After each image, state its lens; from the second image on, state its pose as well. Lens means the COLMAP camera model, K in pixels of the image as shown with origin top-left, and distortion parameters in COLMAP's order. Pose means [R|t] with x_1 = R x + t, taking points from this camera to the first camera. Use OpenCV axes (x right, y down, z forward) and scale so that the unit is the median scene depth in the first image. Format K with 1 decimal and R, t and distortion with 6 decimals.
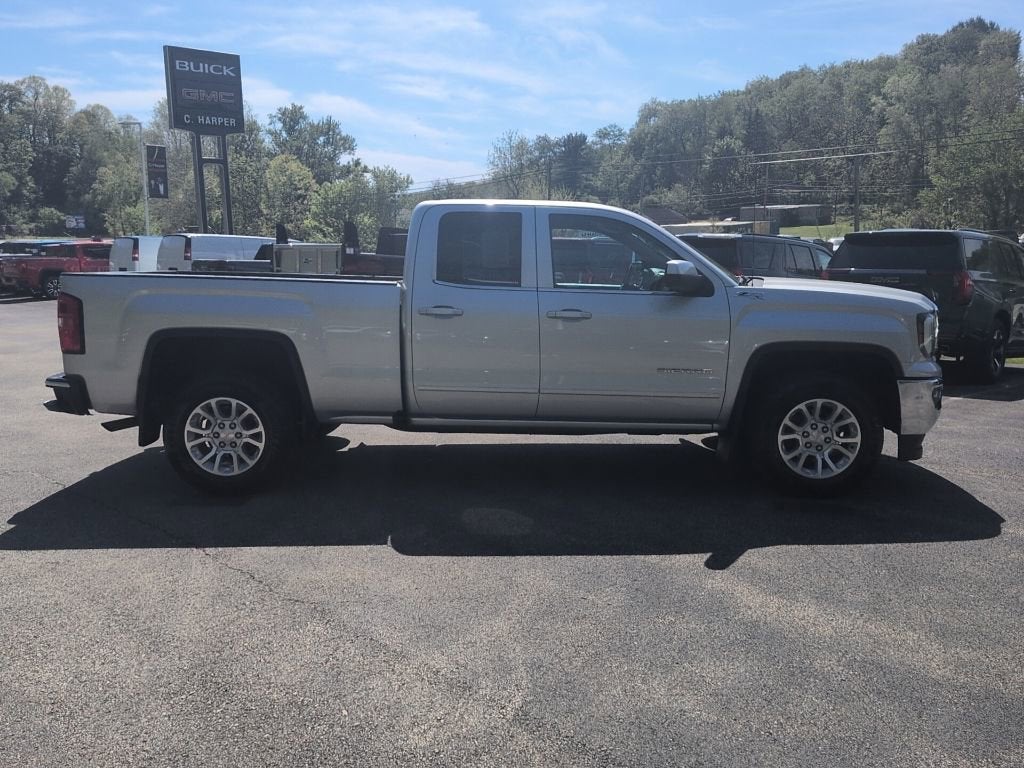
lens RADIAL K [[858.9, 0, 521.1], [0, 858.9, 382.6], [0, 0, 1]] dist [0.068382, -0.122220]
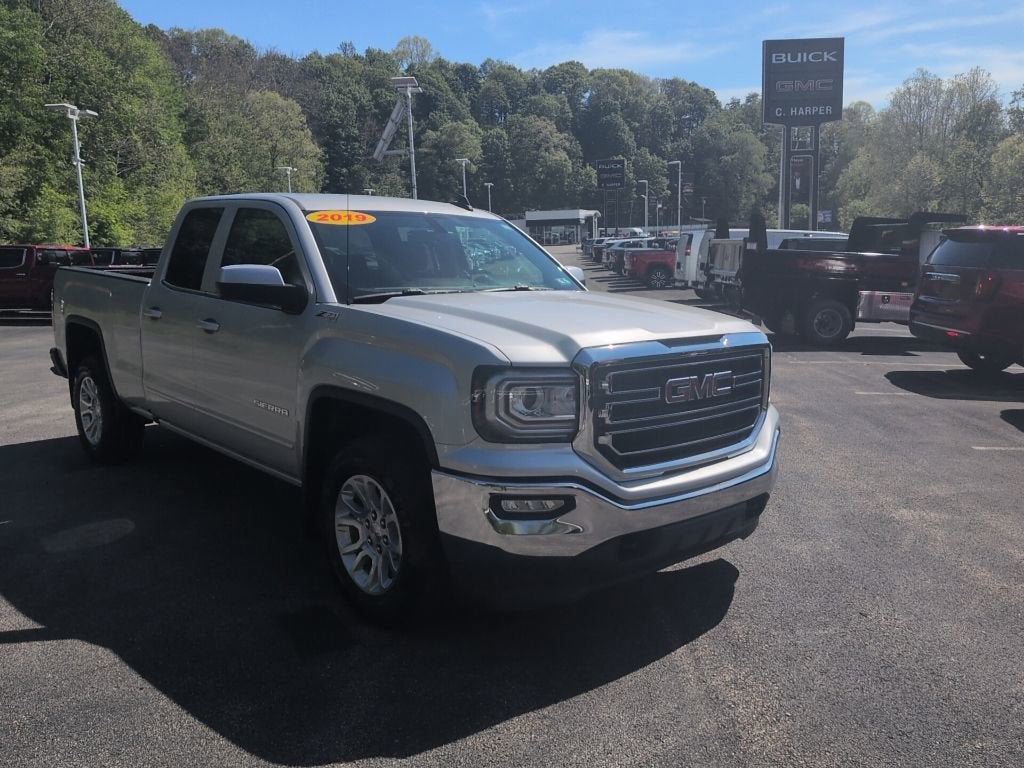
lens RADIAL K [[858.9, 0, 523.2], [0, 858.9, 387.3], [0, 0, 1]] dist [0.068382, -0.122220]
pose [[0.688748, 0.117596, -0.715400, 0.161223], [-0.107970, 0.992391, 0.059179, -0.018331], [0.716916, 0.036482, 0.696205, 0.110371]]
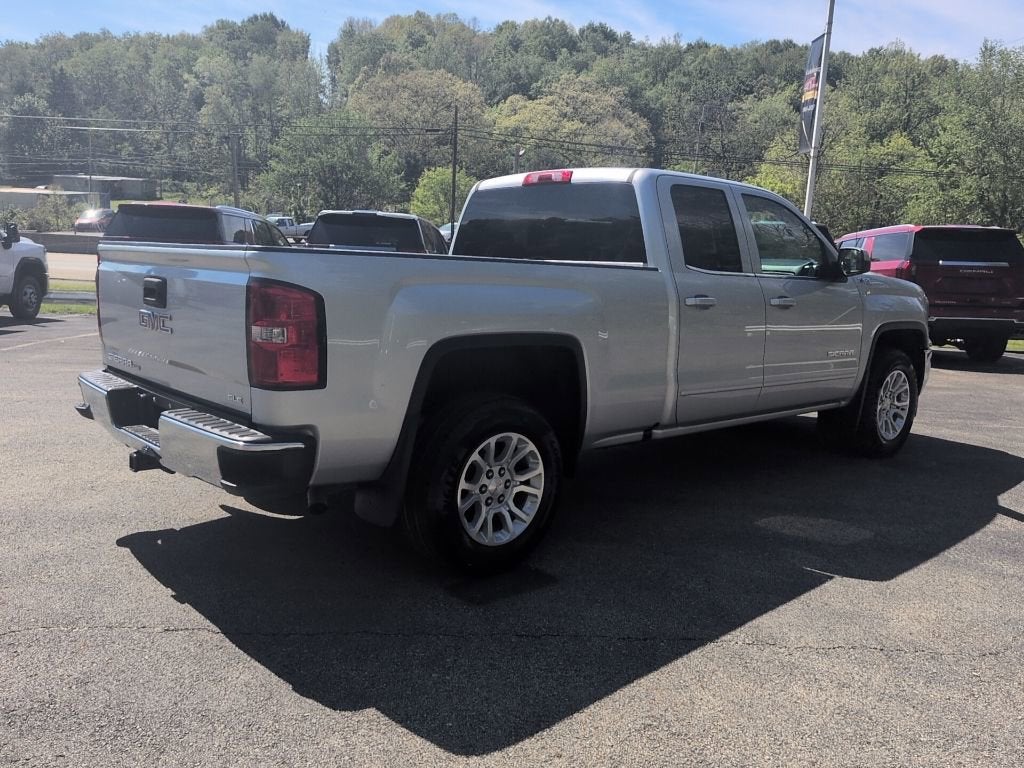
lens RADIAL K [[858.9, 0, 515.8], [0, 858.9, 380.7], [0, 0, 1]] dist [0.068382, -0.122220]
pose [[0.731472, -0.082723, 0.676835, -0.144918], [0.067167, 0.996528, 0.049208, -0.010411], [-0.678556, 0.009467, 0.734488, 0.088541]]
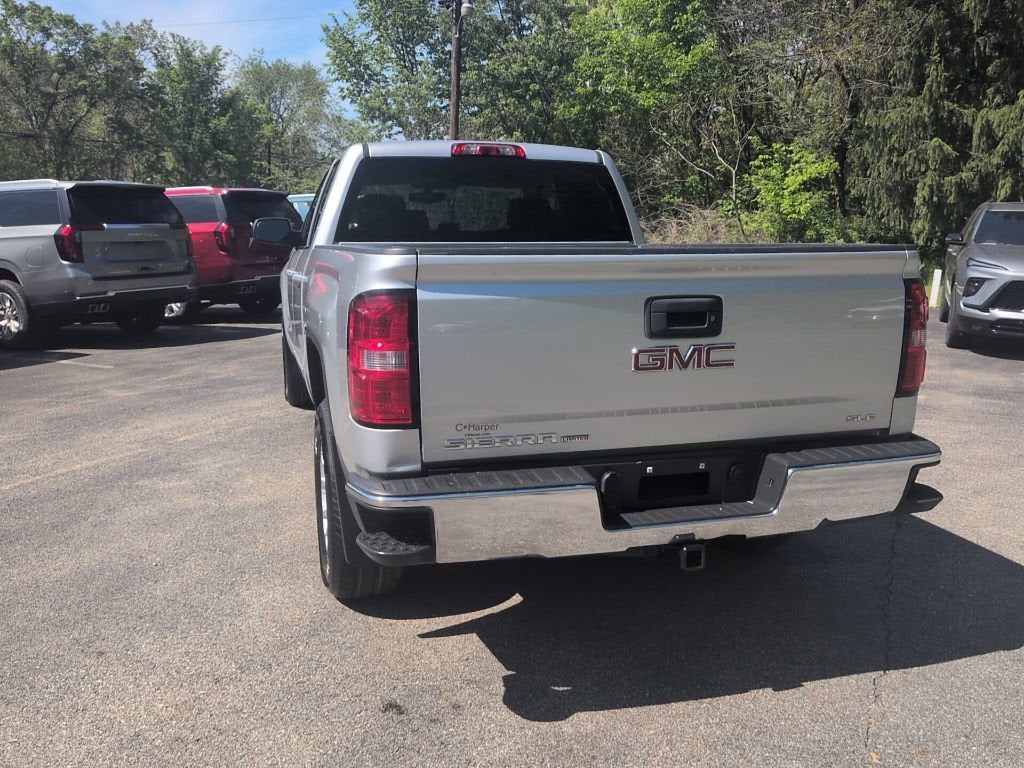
lens RADIAL K [[858.9, 0, 515.0], [0, 858.9, 379.9], [0, 0, 1]] dist [0.068382, -0.122220]
pose [[-0.298927, -0.174979, 0.938096, -0.175021], [0.124868, 0.967421, 0.220238, -0.035046], [-0.946071, 0.182974, -0.267339, 0.251887]]
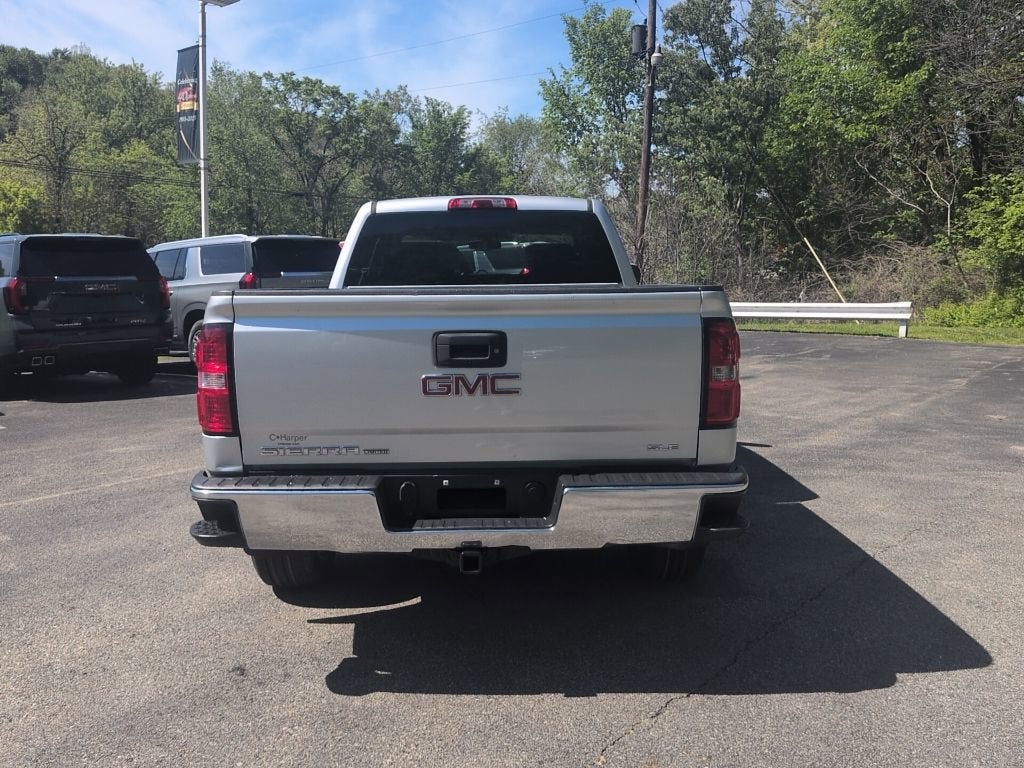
lens RADIAL K [[858.9, 0, 517.5], [0, 858.9, 379.5], [0, 0, 1]] dist [0.068382, -0.122220]
pose [[-0.029786, -0.132738, 0.990704, -0.196242], [0.145786, 0.979968, 0.135683, -0.029234], [-0.988868, 0.148472, -0.009838, 0.207801]]
